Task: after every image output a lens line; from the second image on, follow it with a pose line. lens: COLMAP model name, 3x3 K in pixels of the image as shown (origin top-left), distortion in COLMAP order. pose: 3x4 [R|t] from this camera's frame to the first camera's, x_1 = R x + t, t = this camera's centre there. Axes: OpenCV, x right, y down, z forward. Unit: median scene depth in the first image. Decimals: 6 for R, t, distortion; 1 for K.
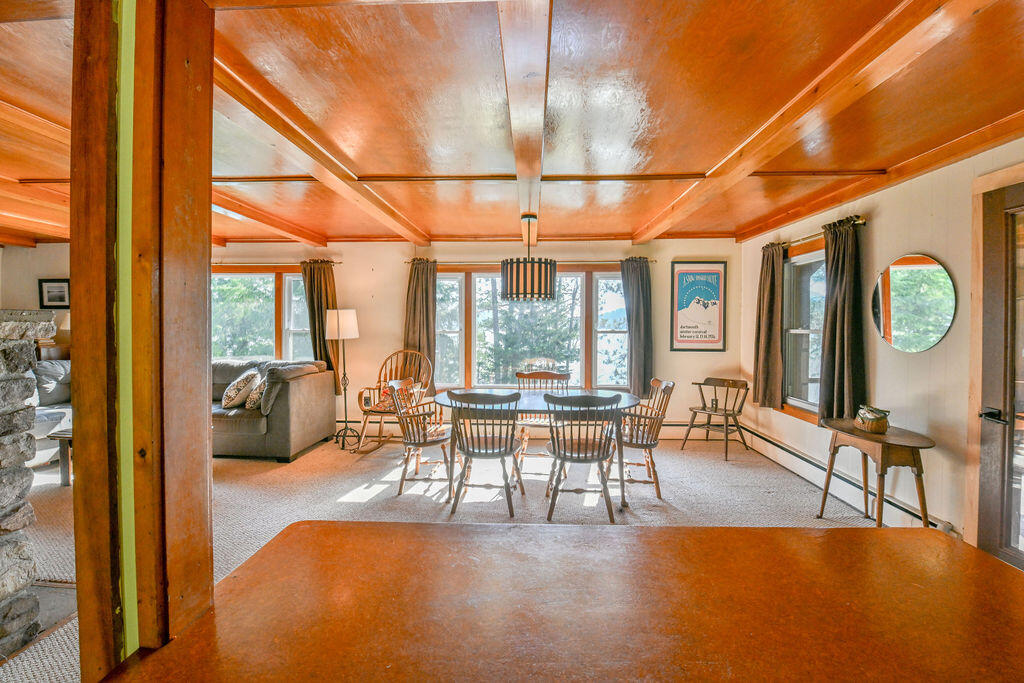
lens RADIAL K [[444.2, 0, 510.8], [0, 444.2, 332.9], [0, 0, 1]] dist [-0.011191, -0.000524]
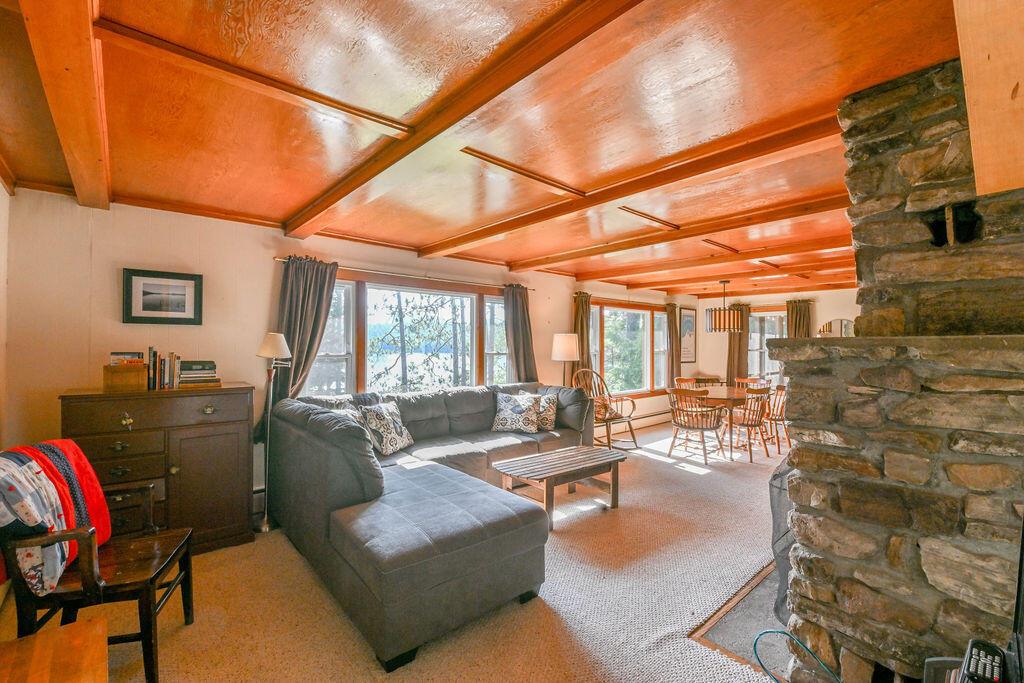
lens RADIAL K [[444.2, 0, 511.5], [0, 444.2, 344.1], [0, 0, 1]] dist [-0.011191, -0.000524]
pose [[0.713475, -0.001165, 0.700680, -1.176522], [0.013404, 0.999838, -0.011986, -0.014976], [-0.700552, 0.017944, 0.713375, 0.274046]]
